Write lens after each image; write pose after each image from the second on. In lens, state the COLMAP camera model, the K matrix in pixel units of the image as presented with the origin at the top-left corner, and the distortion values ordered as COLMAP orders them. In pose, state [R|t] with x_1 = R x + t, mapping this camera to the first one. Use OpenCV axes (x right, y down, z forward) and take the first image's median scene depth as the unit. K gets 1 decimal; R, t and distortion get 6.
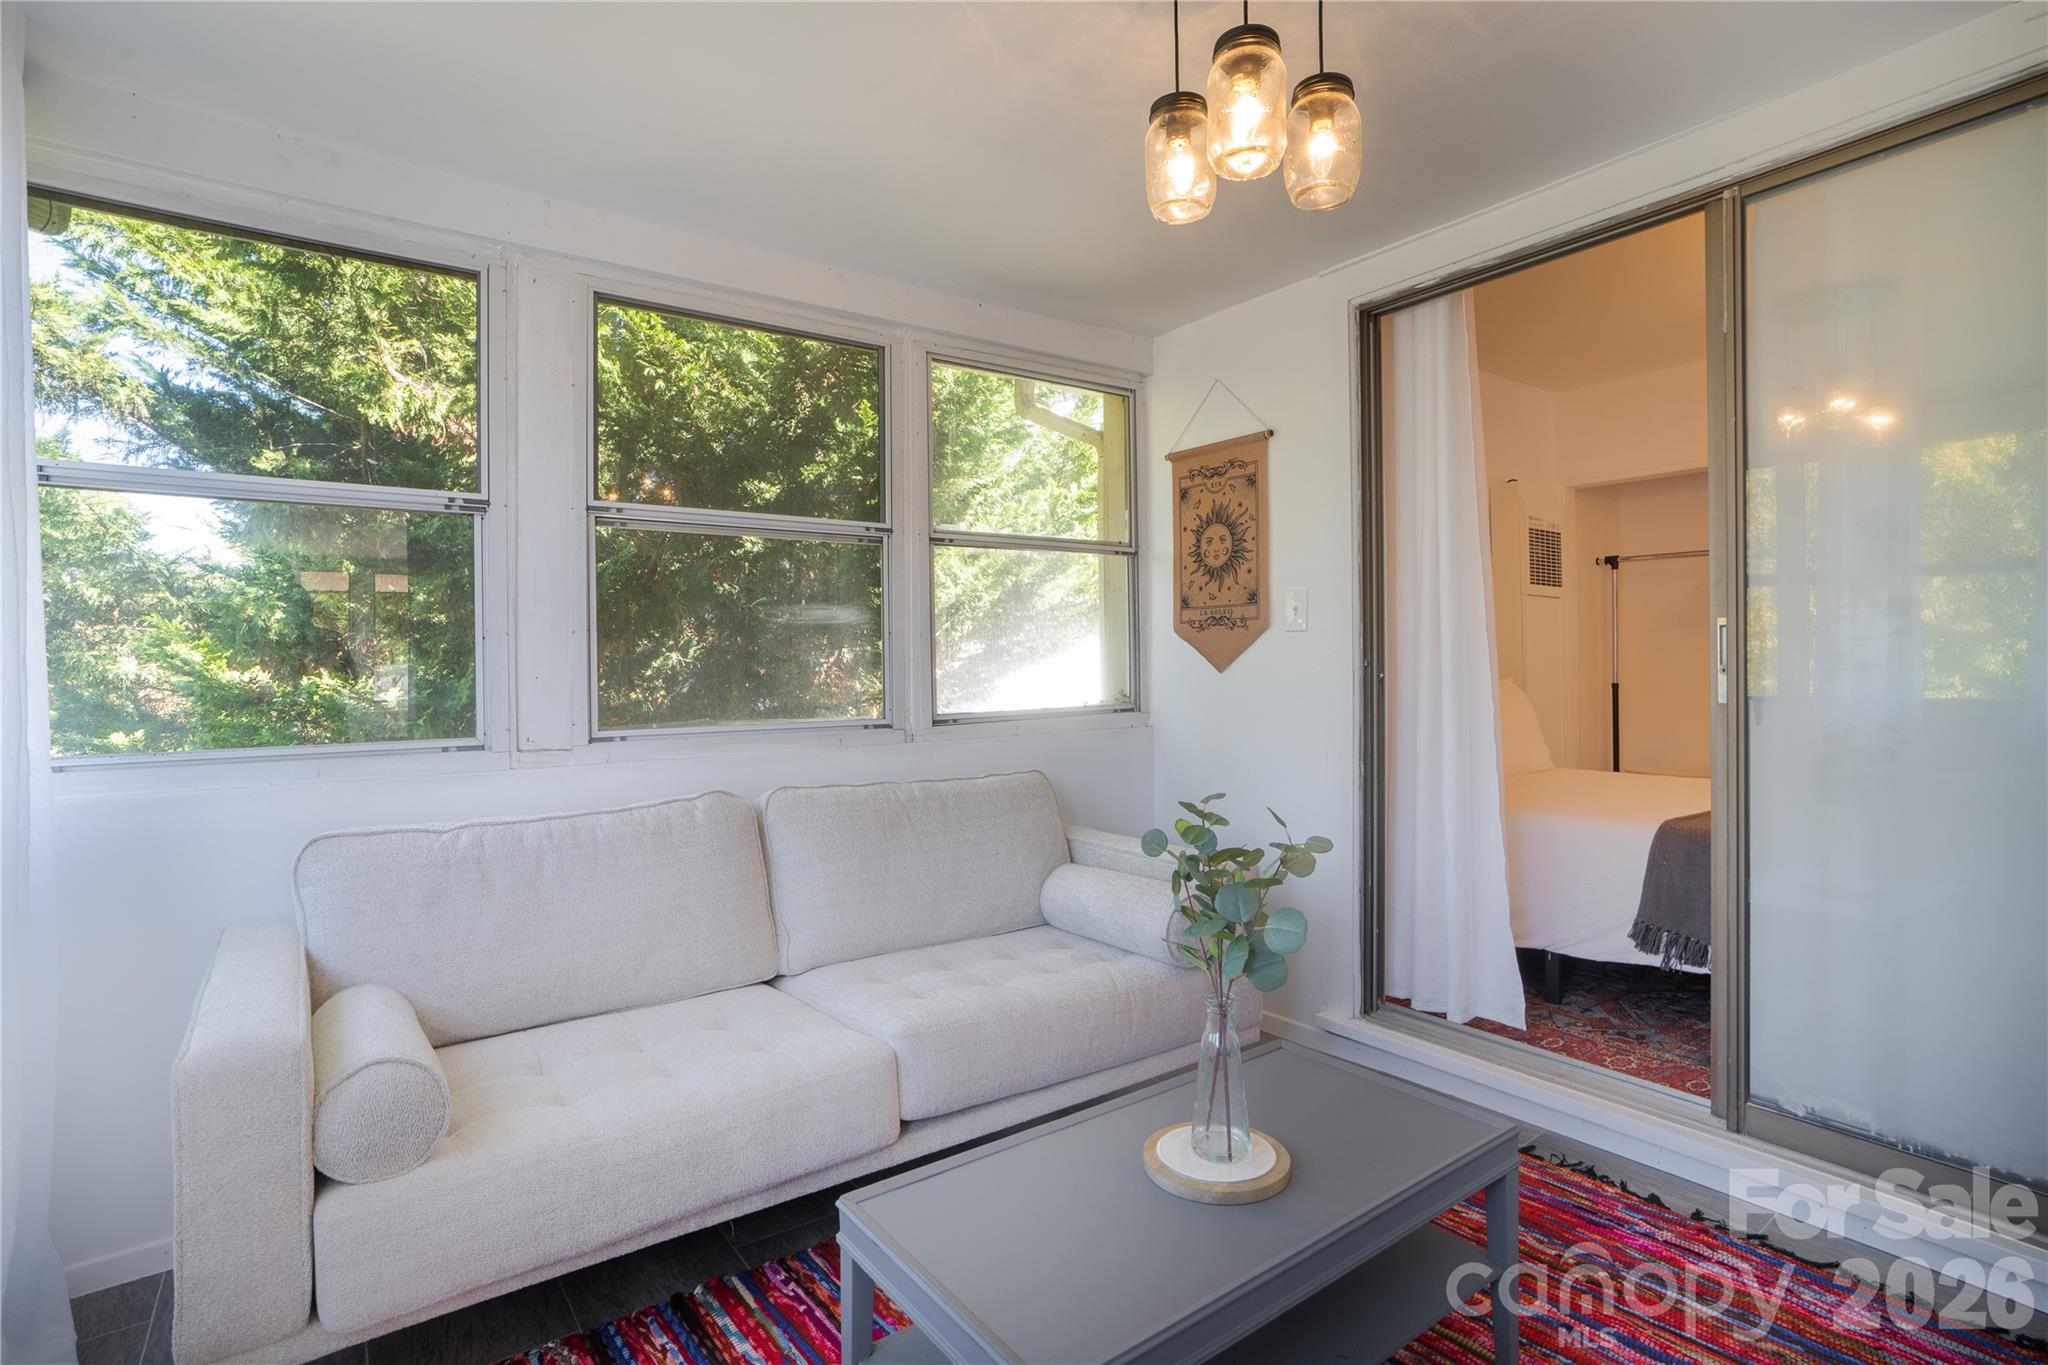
lens RADIAL K [[999.0, 0, 1028.2], [0, 999.0, 669.9], [0, 0, 1]] dist [-0.001099, -0.000195]
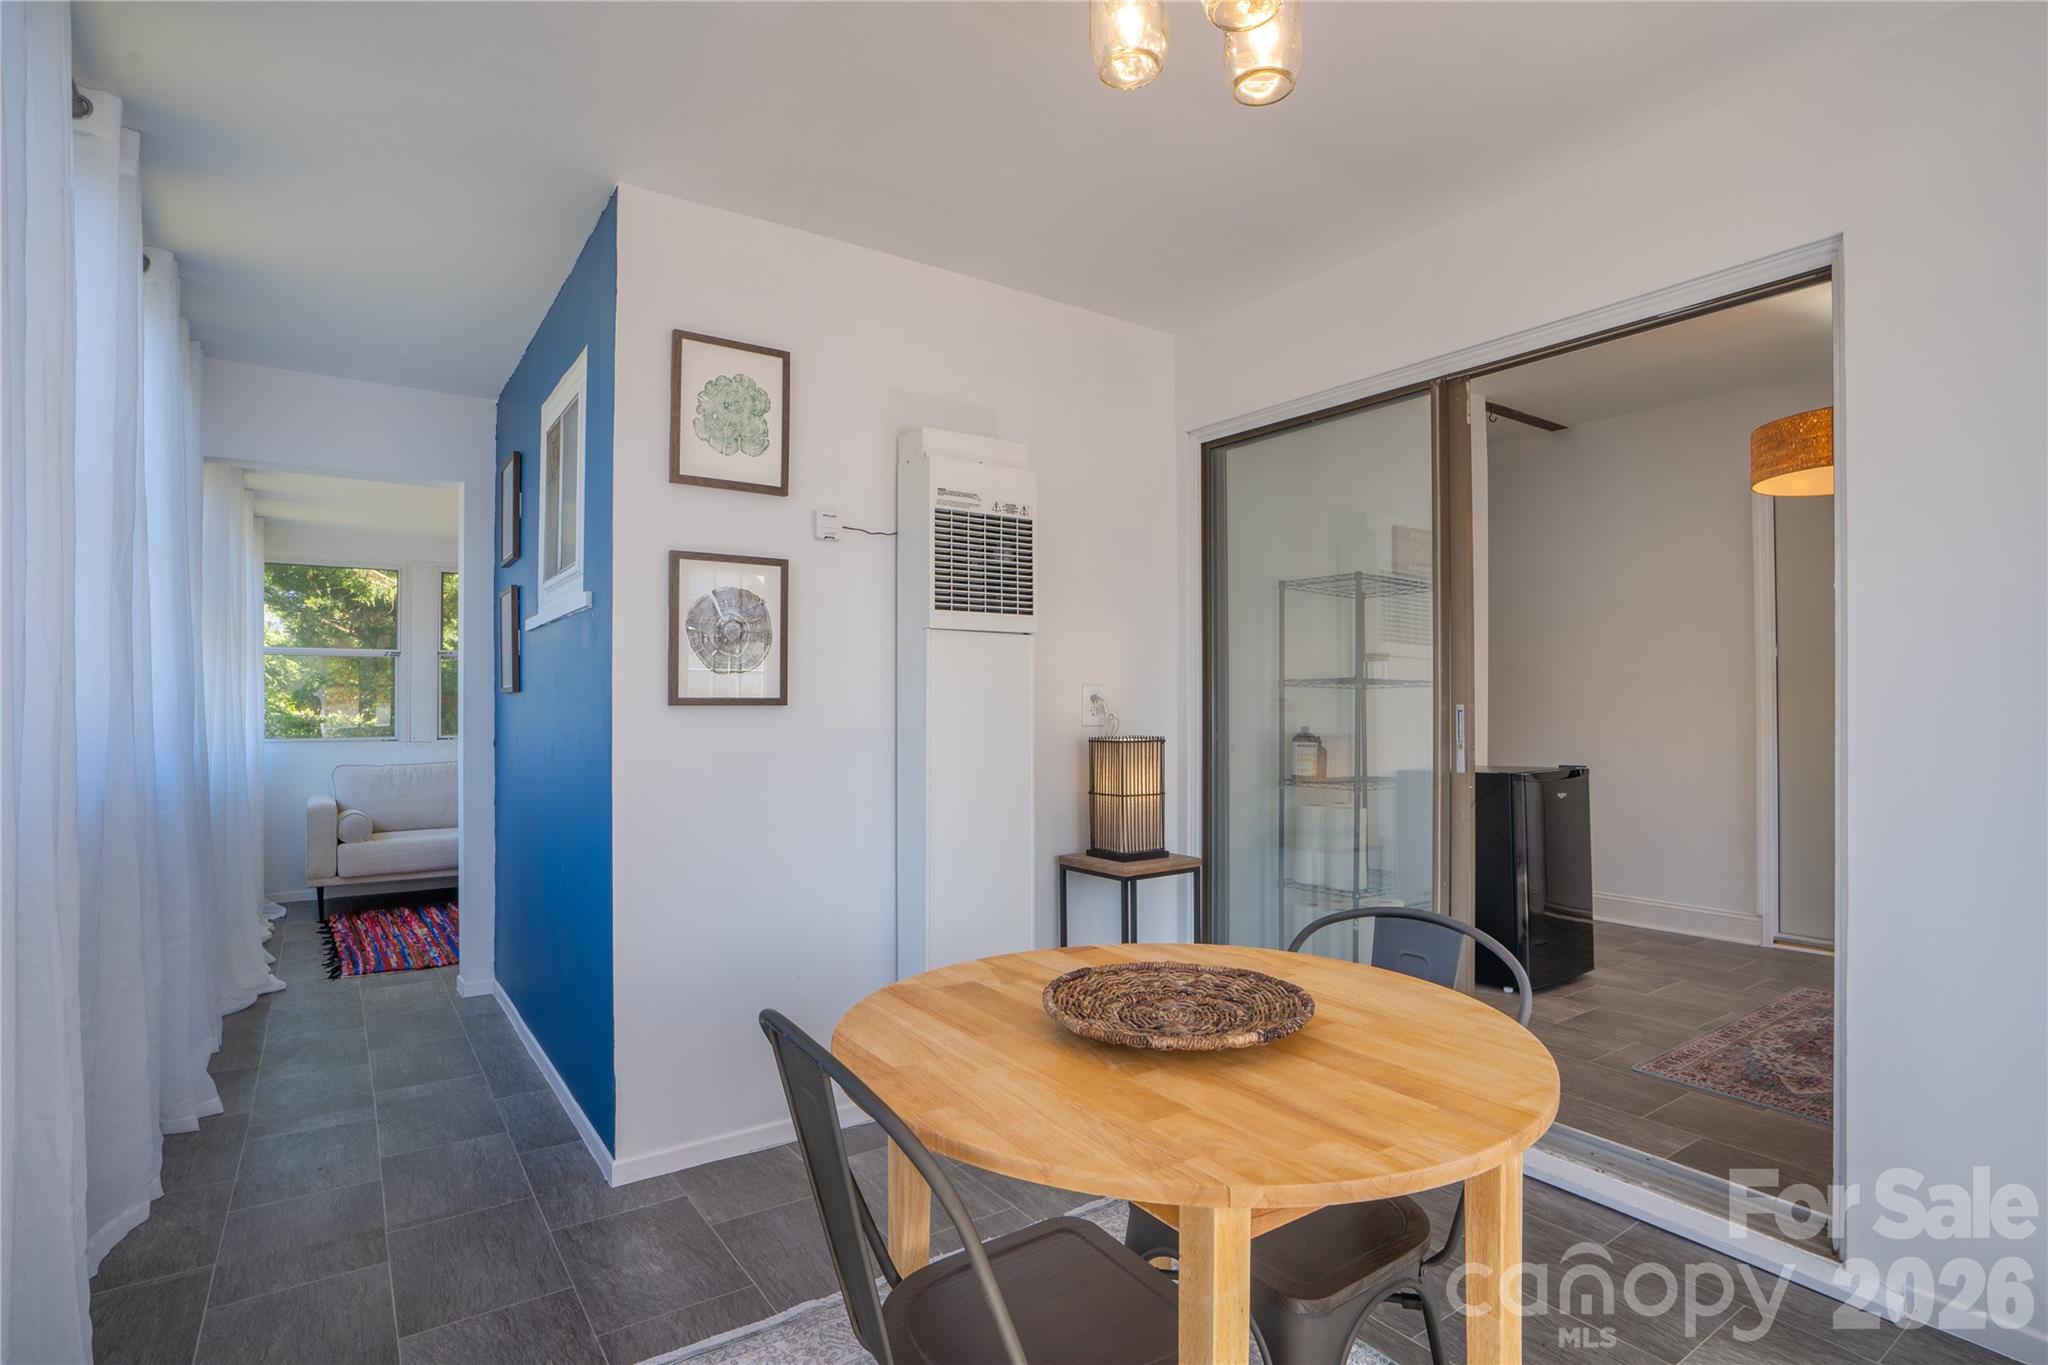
lens RADIAL K [[999.0, 0, 1019.4], [0, 999.0, 695.7], [0, 0, 1]] dist [-0.001099, -0.000195]
pose [[0.999909, 0.011066, -0.007714, 1.182565], [-0.011120, 0.999914, -0.006929, -0.049481], [0.007637, 0.007014, 0.999946, -1.729302]]
